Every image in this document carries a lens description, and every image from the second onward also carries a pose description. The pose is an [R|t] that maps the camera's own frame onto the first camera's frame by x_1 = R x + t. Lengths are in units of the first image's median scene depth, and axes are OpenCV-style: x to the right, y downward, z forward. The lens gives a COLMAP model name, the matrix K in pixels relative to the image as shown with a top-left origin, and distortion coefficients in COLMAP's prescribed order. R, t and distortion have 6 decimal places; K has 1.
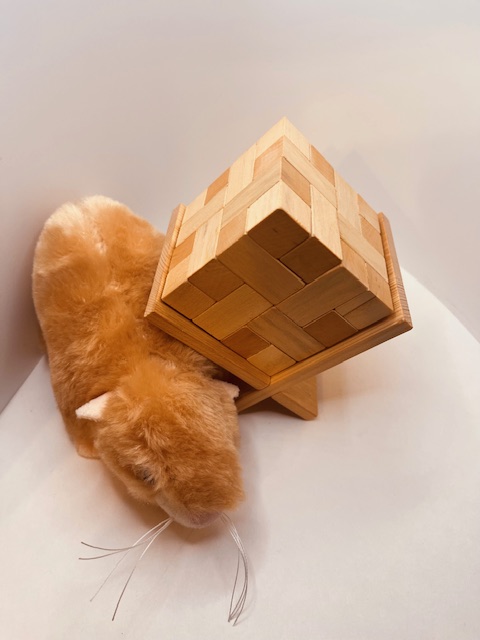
lens RADIAL K [[498.0, 0, 240.0], [0, 498.0, 320.0], [0, 0, 1]] dist [0.000907, -0.000974]
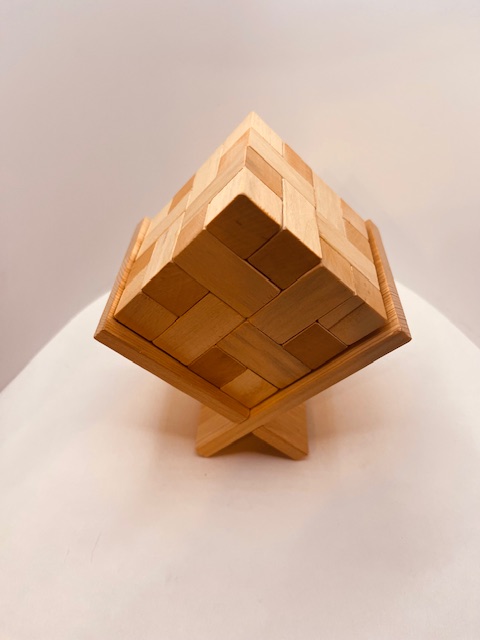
lens RADIAL K [[498.0, 0, 240.0], [0, 498.0, 320.0], [0, 0, 1]] dist [0.000907, -0.000974]
pose [[0.999471, -0.032324, -0.003598, 0.059630], [0.031762, 0.993864, -0.105952, 0.060900], [0.007001, 0.105782, 0.994365, 0.154575]]
